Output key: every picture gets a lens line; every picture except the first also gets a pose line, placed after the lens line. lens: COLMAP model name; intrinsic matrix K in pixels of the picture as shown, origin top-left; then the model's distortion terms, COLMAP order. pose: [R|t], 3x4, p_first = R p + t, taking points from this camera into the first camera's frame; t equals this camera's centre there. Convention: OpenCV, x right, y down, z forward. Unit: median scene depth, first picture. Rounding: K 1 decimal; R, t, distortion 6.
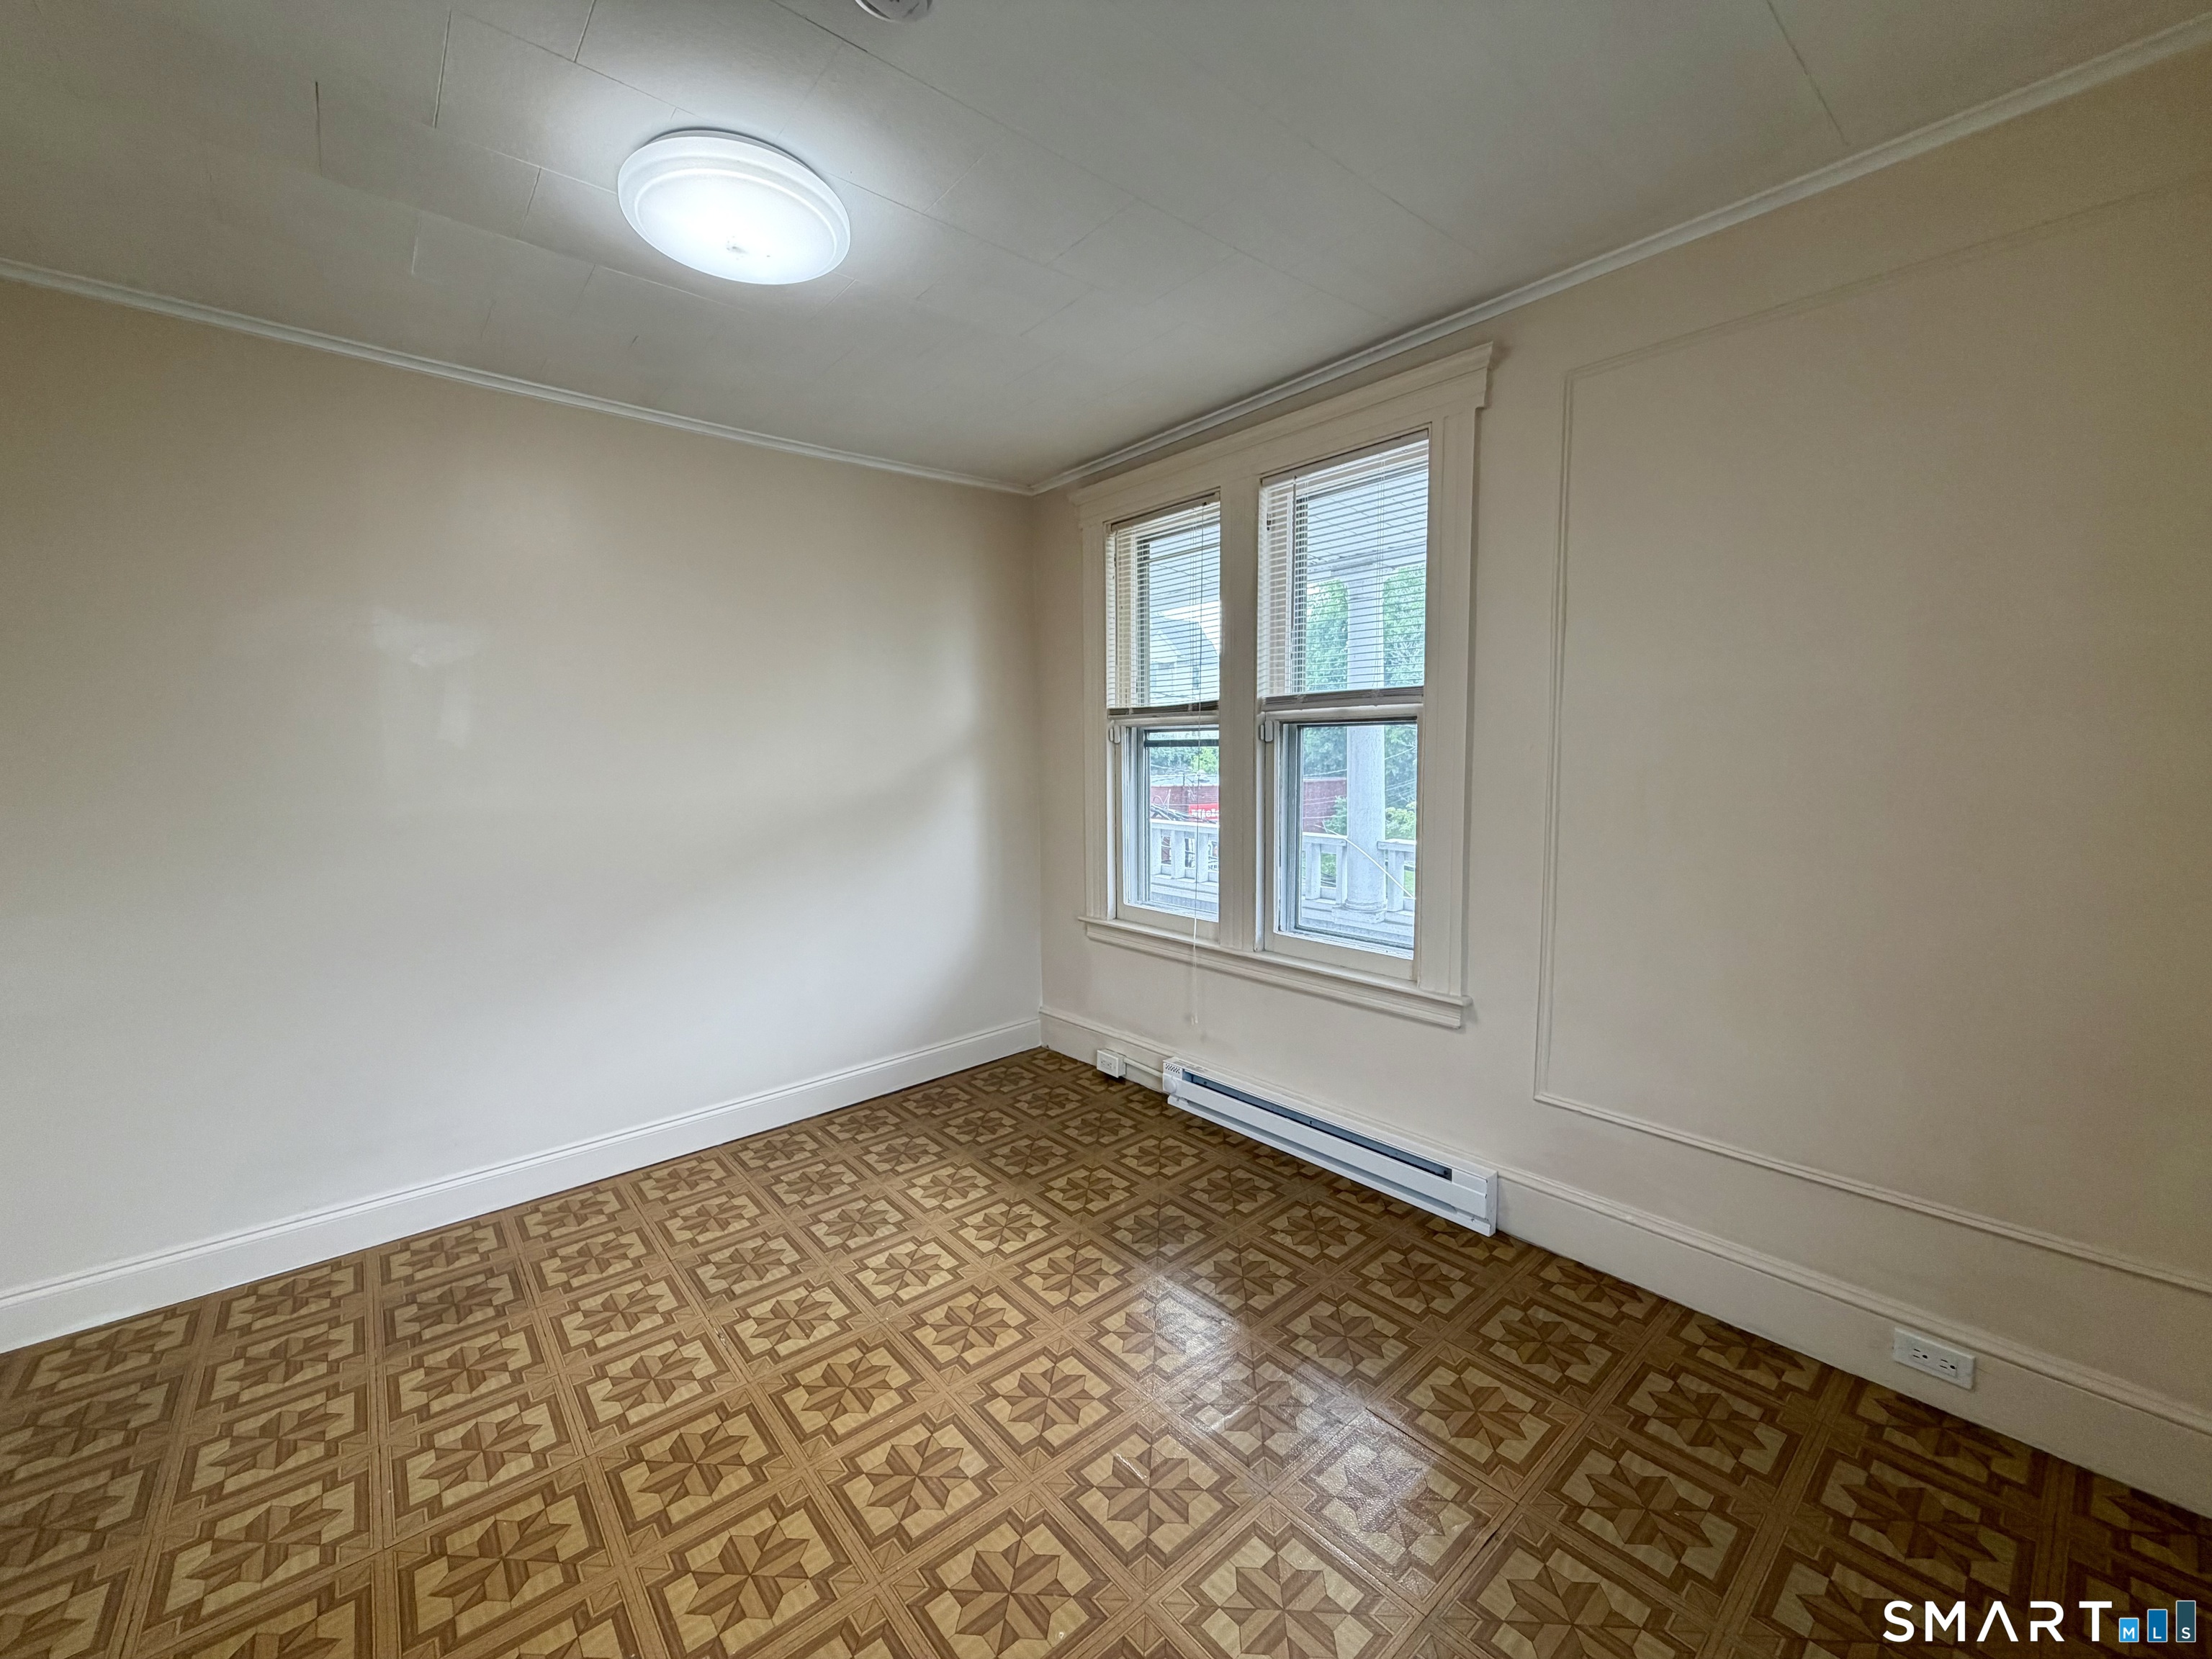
lens RADIAL K [[880.9, 0, 1100.7], [0, 880.9, 825.4], [0, 0, 1]] dist [-0.001425, 0.000157]
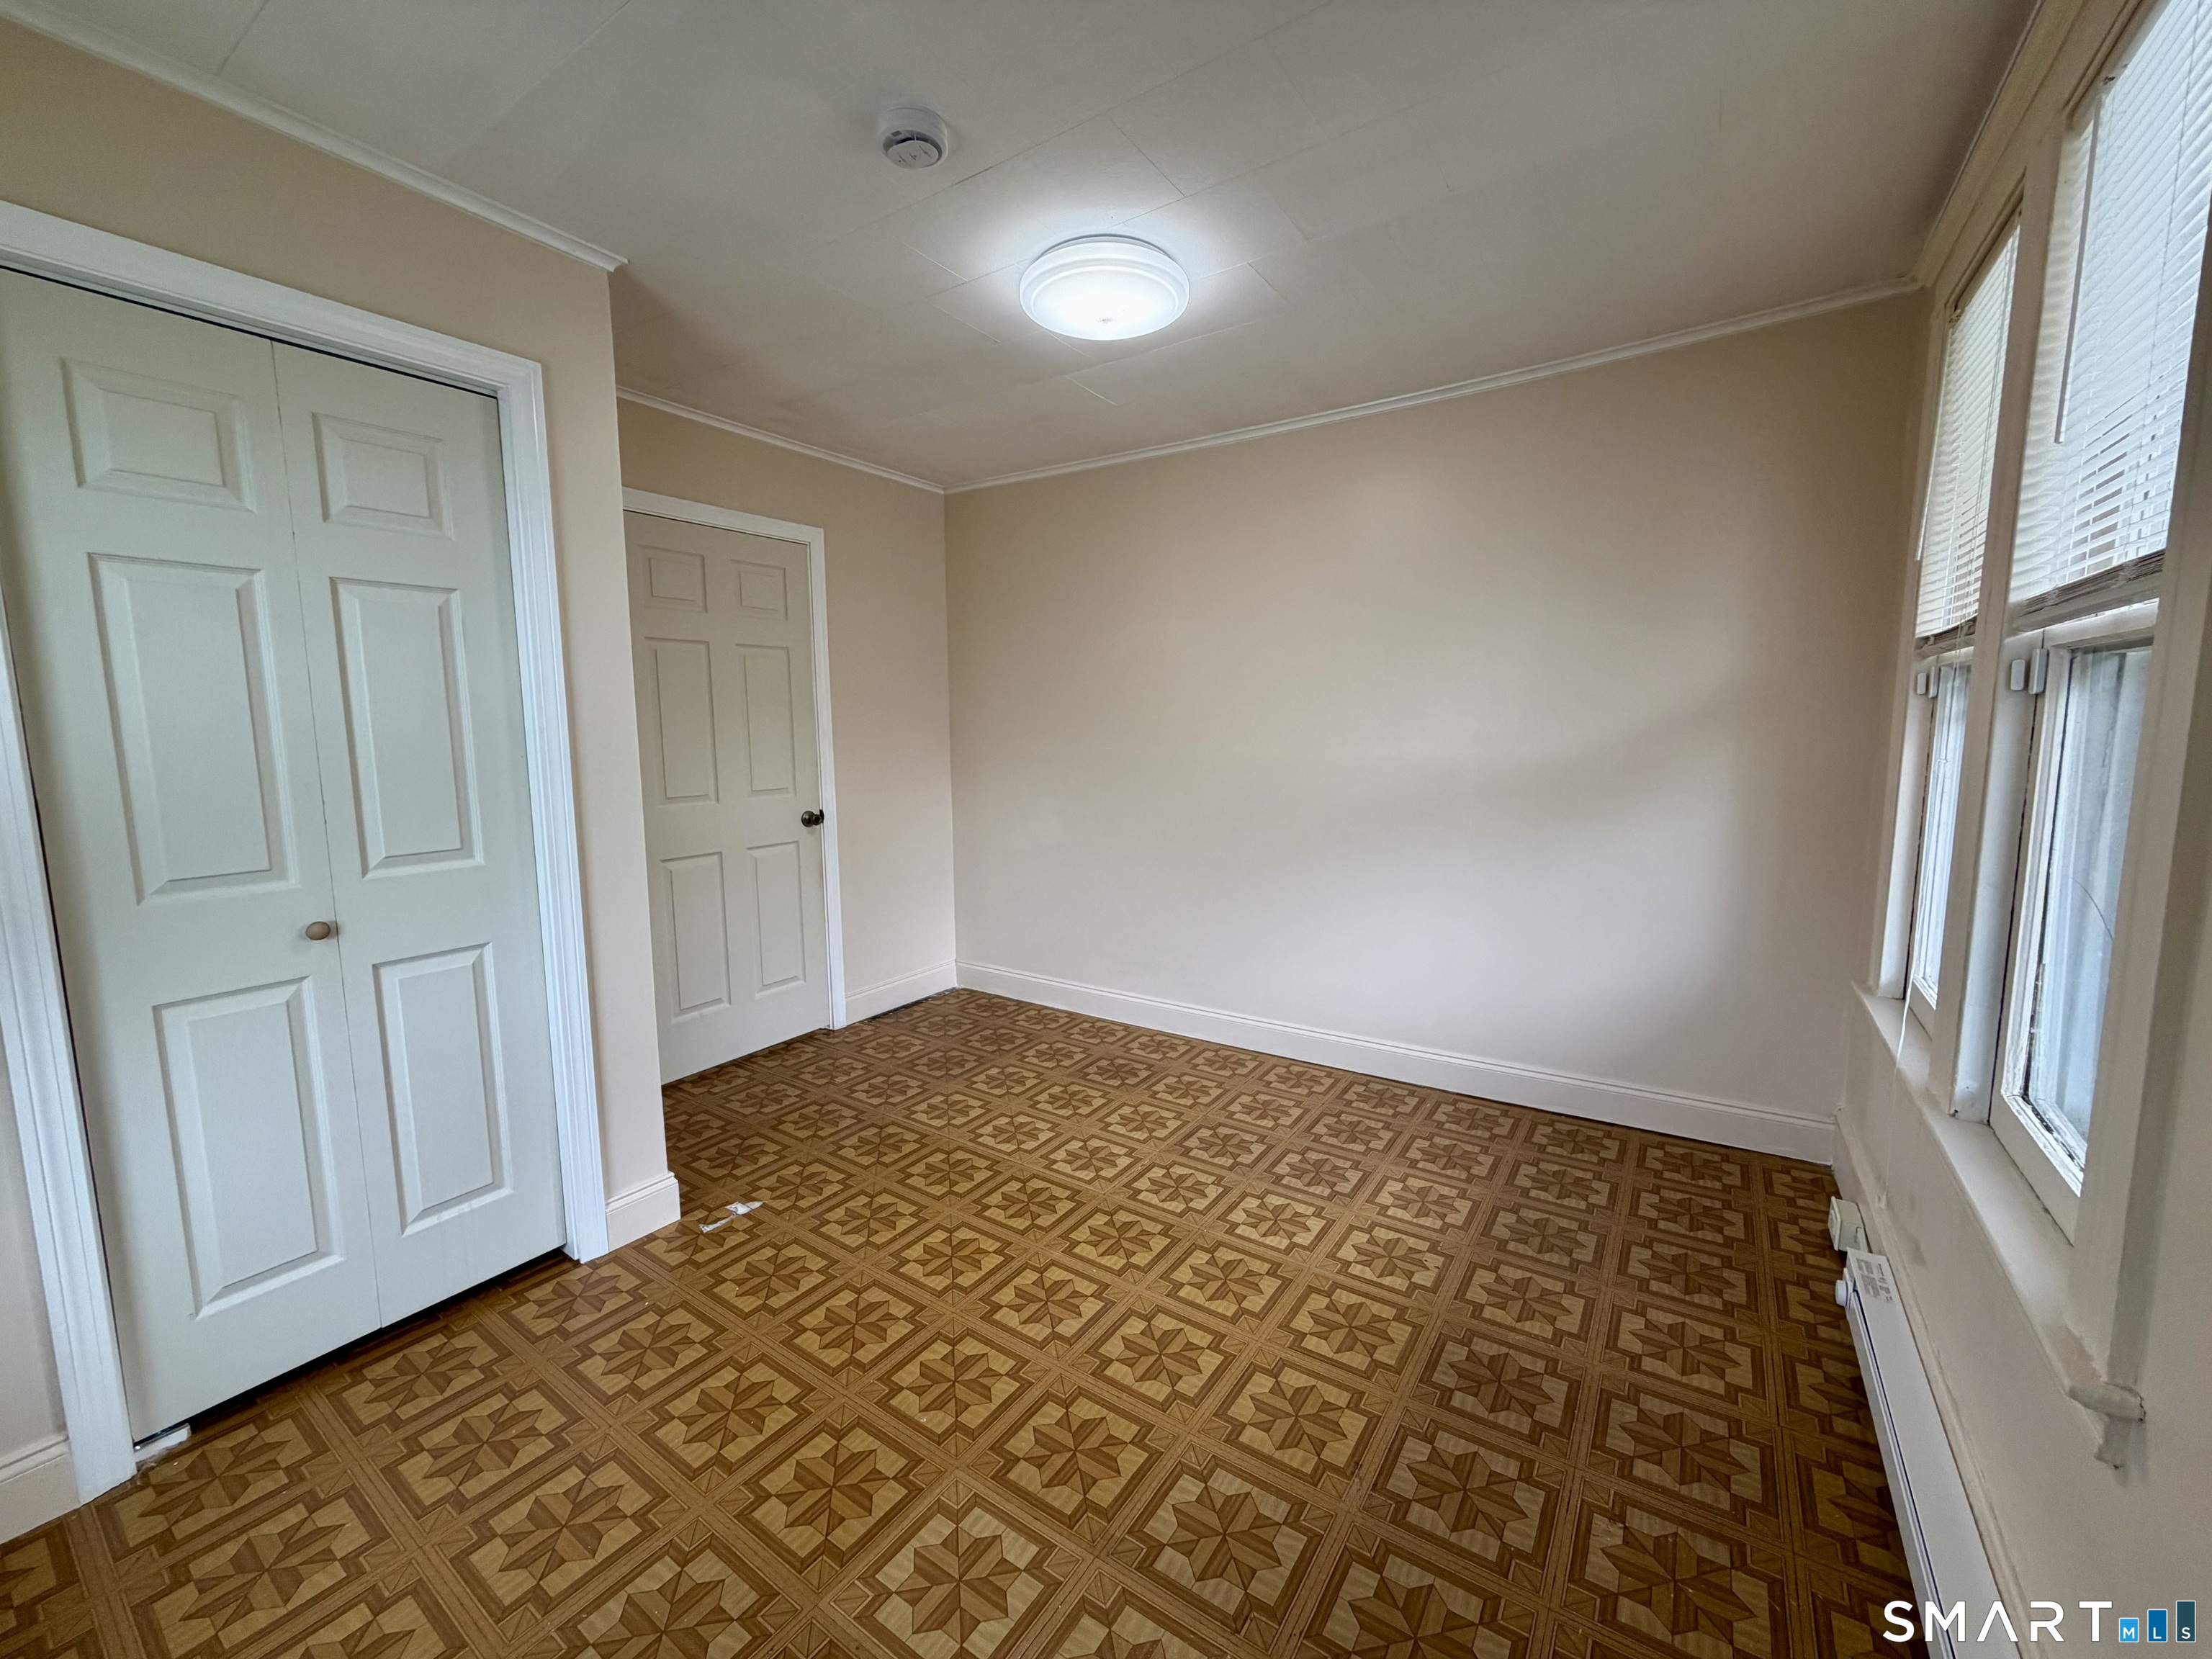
lens RADIAL K [[880.9, 0, 1100.7], [0, 880.9, 825.4], [0, 0, 1]] dist [-0.001425, 0.000157]
pose [[0.263491, 0.125286, -0.956491, 0.605734], [-0.076377, 0.991127, 0.108783, -0.047306], [0.961634, 0.044390, 0.270722, 0.462840]]
